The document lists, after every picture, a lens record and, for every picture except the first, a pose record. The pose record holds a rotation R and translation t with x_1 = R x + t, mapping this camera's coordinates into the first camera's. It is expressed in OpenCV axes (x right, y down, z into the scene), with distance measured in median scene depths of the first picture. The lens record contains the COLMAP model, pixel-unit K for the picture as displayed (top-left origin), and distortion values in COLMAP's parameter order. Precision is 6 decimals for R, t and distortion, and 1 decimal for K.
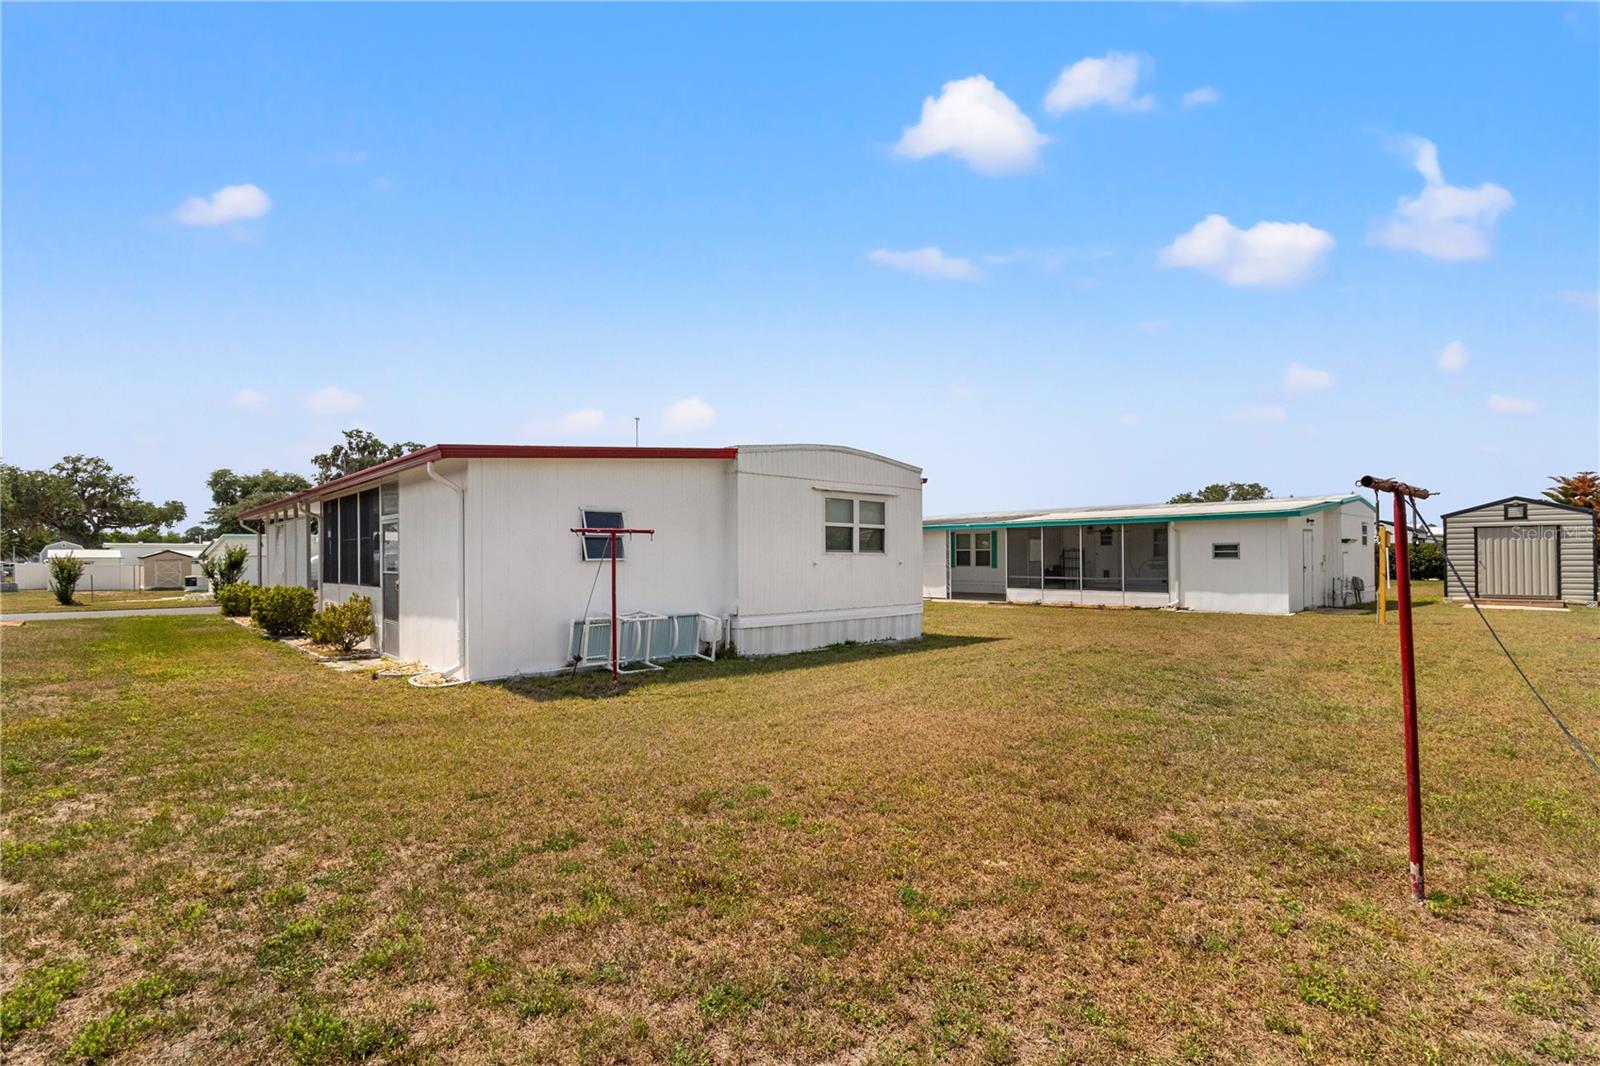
lens RADIAL K [[755.2, 0, 800.0], [0, 755.2, 533.0], [0, 0, 1]] dist [0.017912, 0.000009]
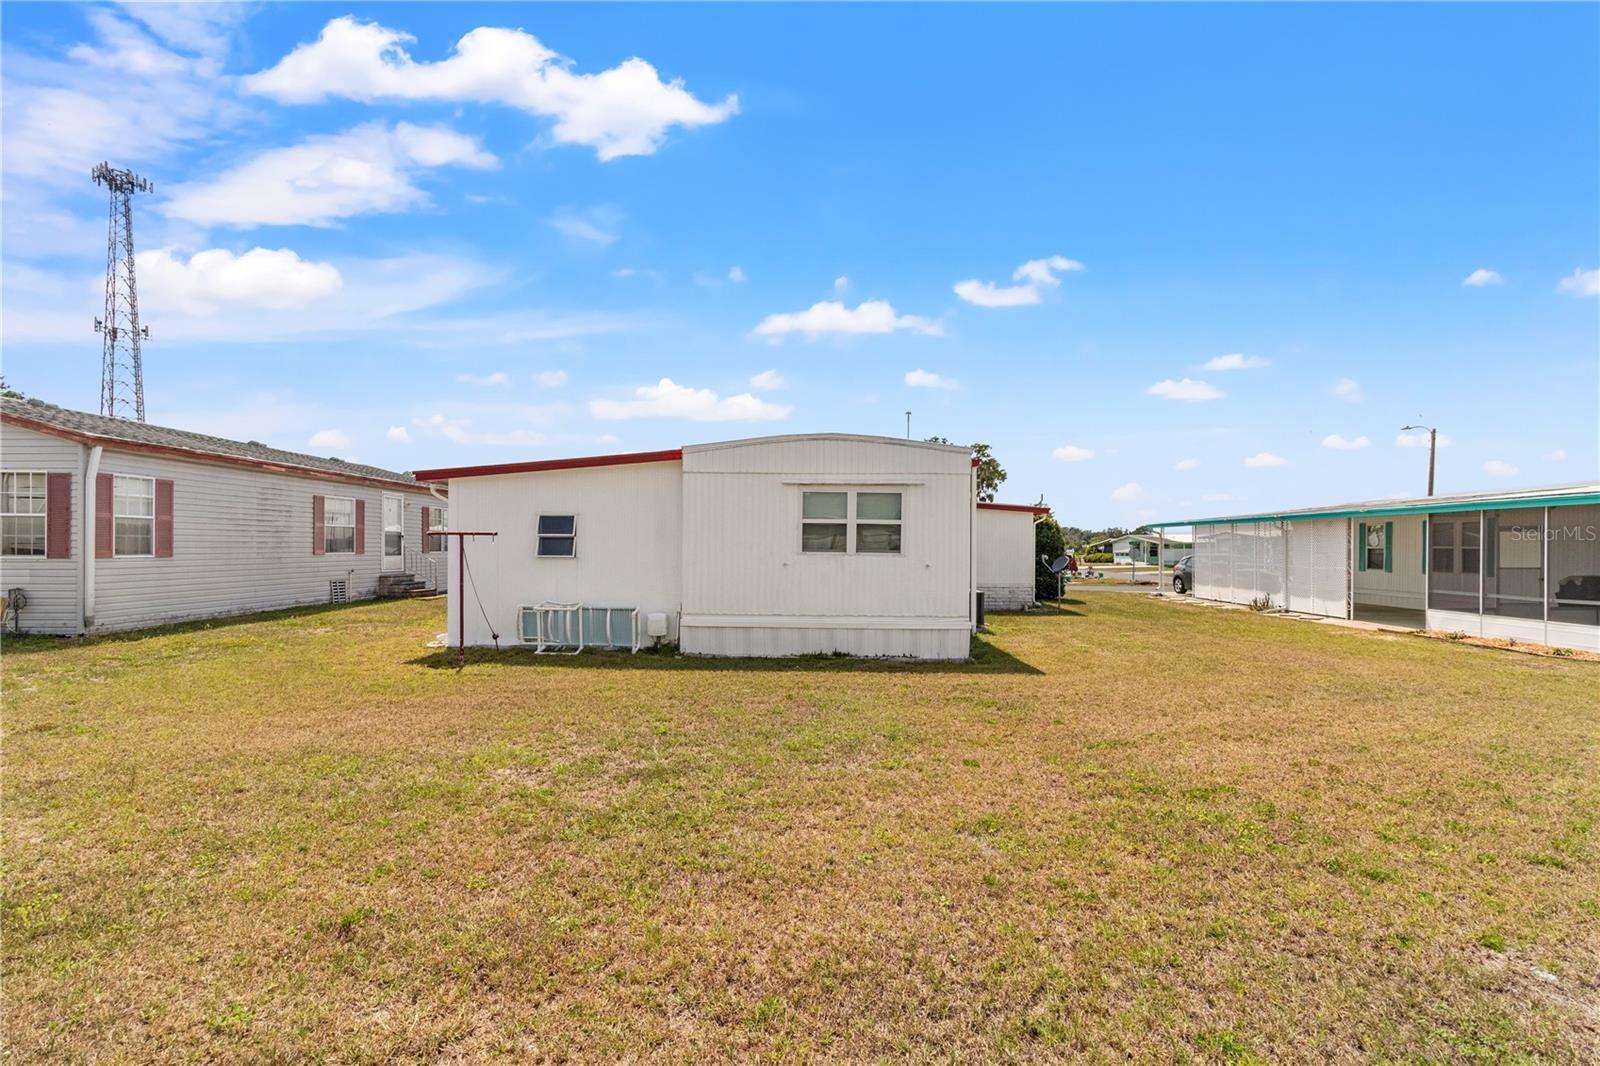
lens RADIAL K [[753.0, 0, 808.4], [0, 753.0, 544.5], [0, 0, 1]] dist [-0.001374, -0.000717]
pose [[0.707280, 0.005875, -0.706909, 0.557311], [0.013712, 0.999663, 0.022028, -0.002870], [0.706801, -0.025273, 0.706961, 0.295260]]
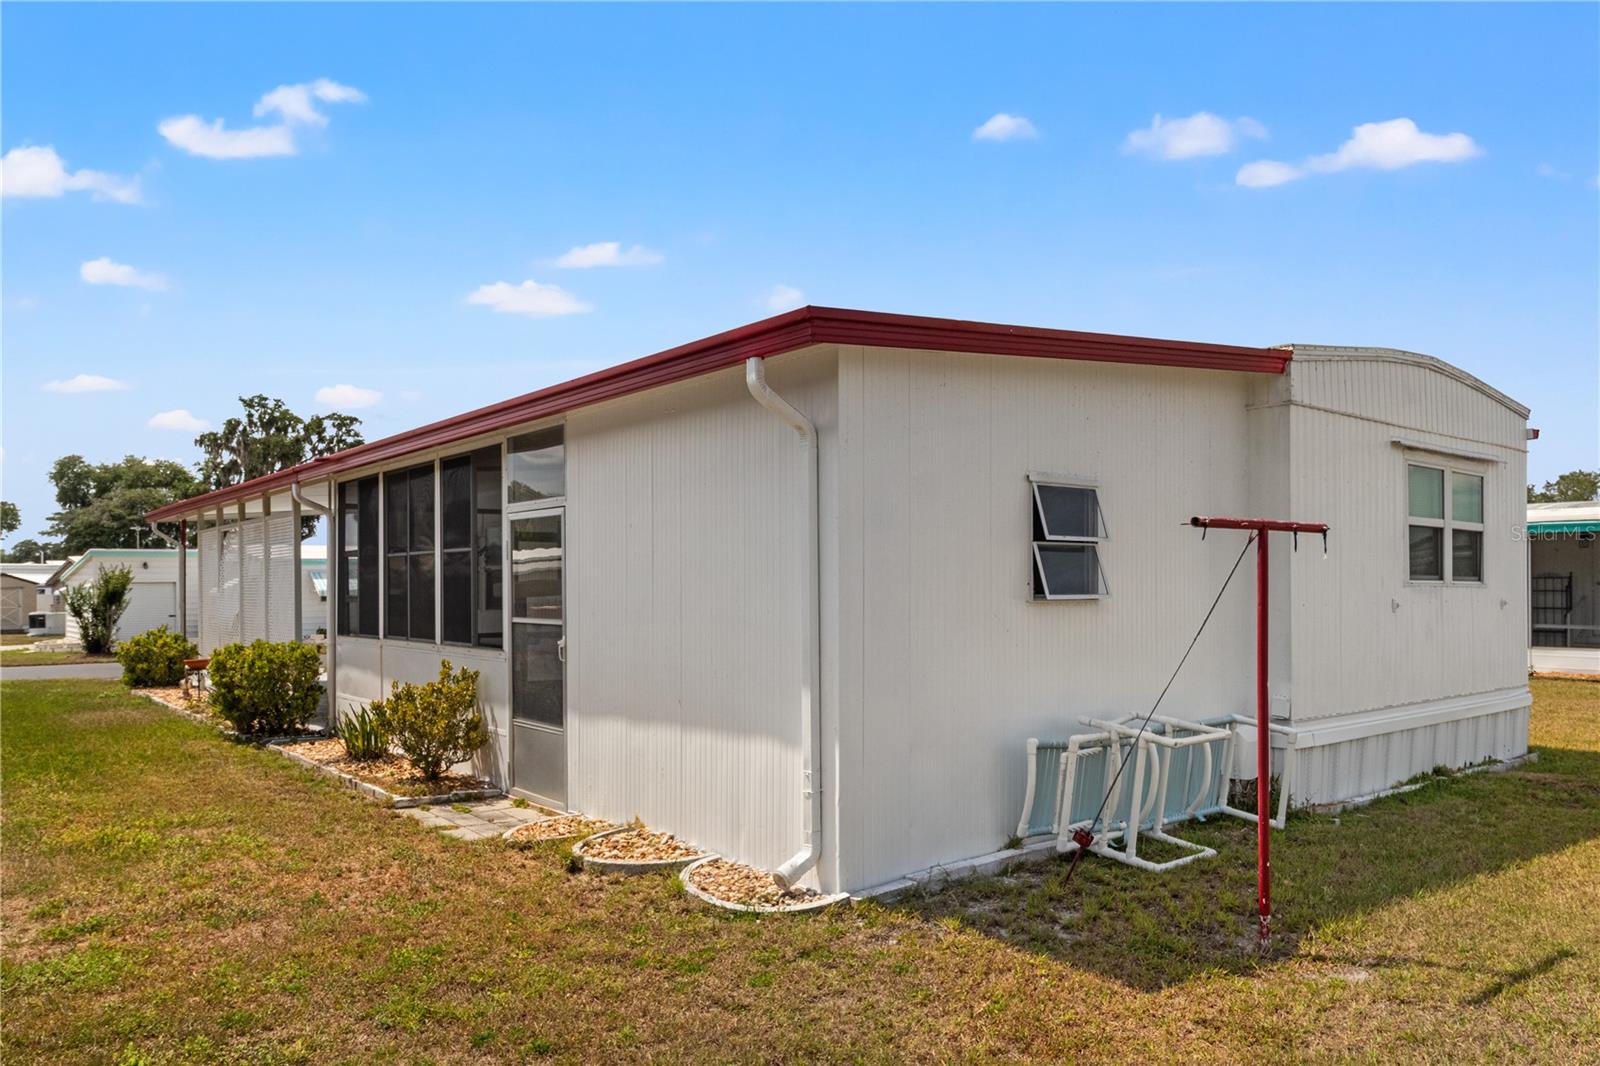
lens RADIAL K [[1118.3, 0, 806.8], [0, 1118.3, 535.7], [0, 0, 1]] dist [0.005421, 0.001228]
pose [[0.998218, -0.000518, -0.059669, -0.243767], [-0.000214, 0.999925, -0.012265, 0.005256], [0.059671, 0.012256, 0.998143, 0.230142]]
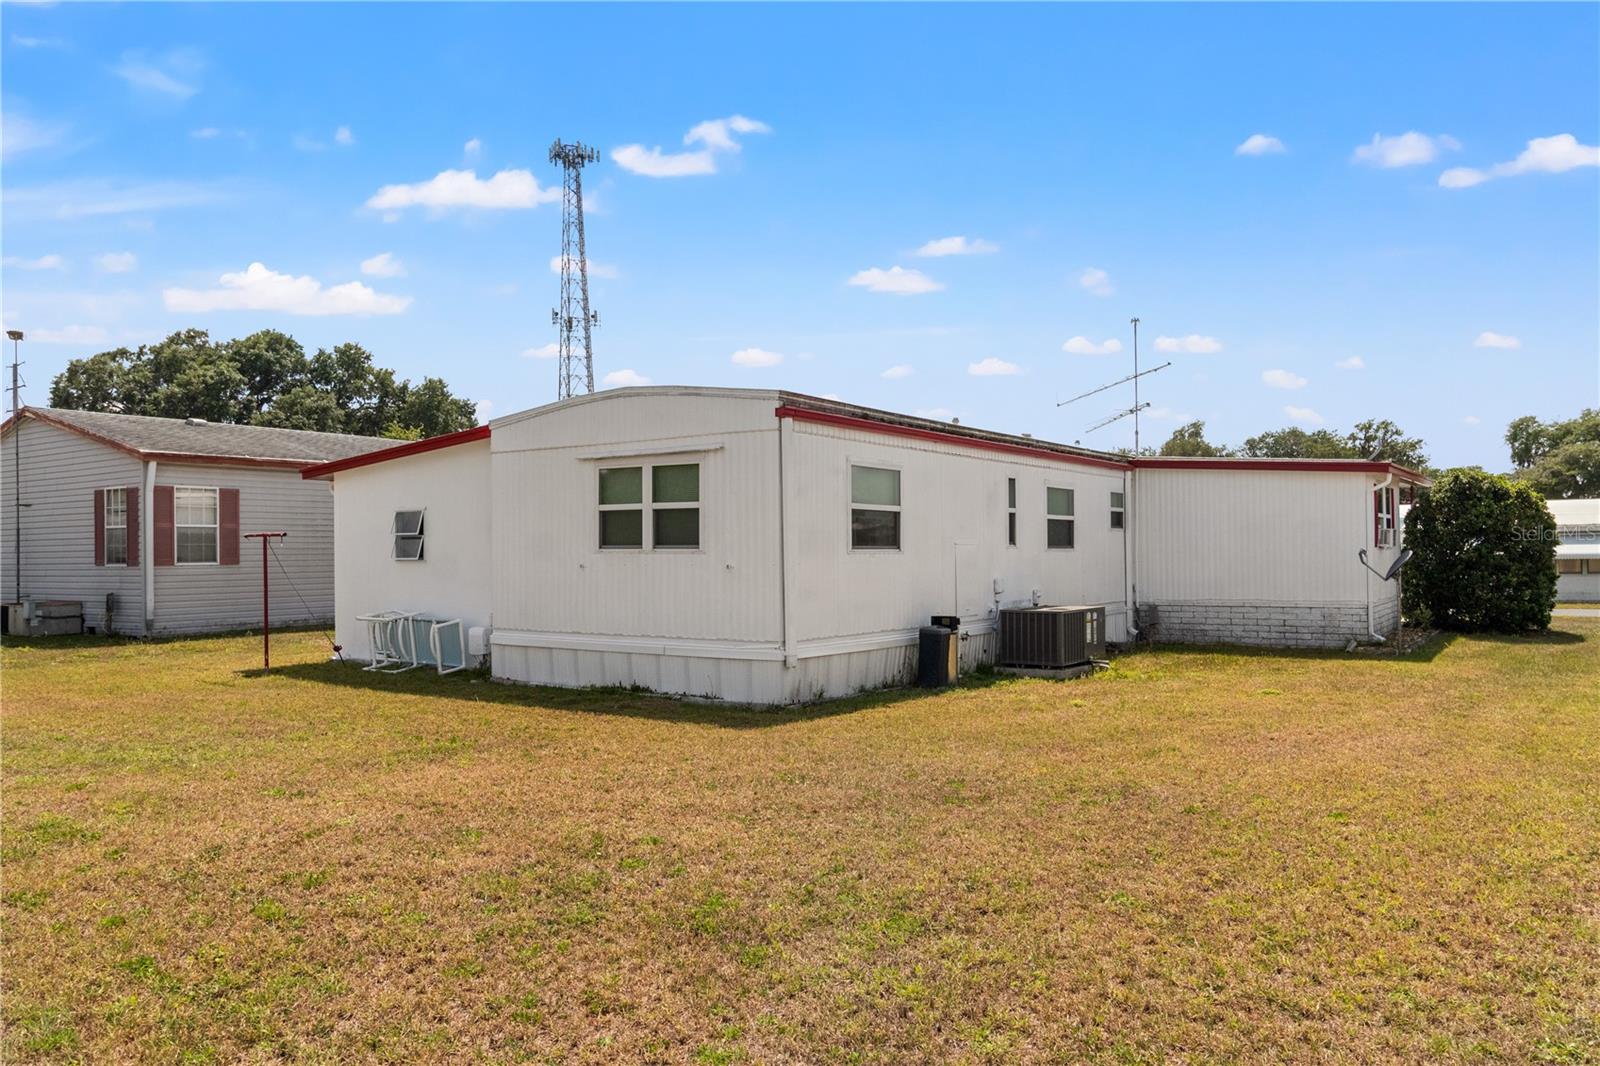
lens RADIAL K [[1118.3, 0, 806.8], [0, 1118.3, 535.7], [0, 0, 1]] dist [0.005421, 0.001228]
pose [[0.212065, -0.011108, -0.977192, 0.867840], [0.041095, 0.999152, -0.002440, 0.019053], [0.976391, -0.039640, 0.212342, 0.790296]]
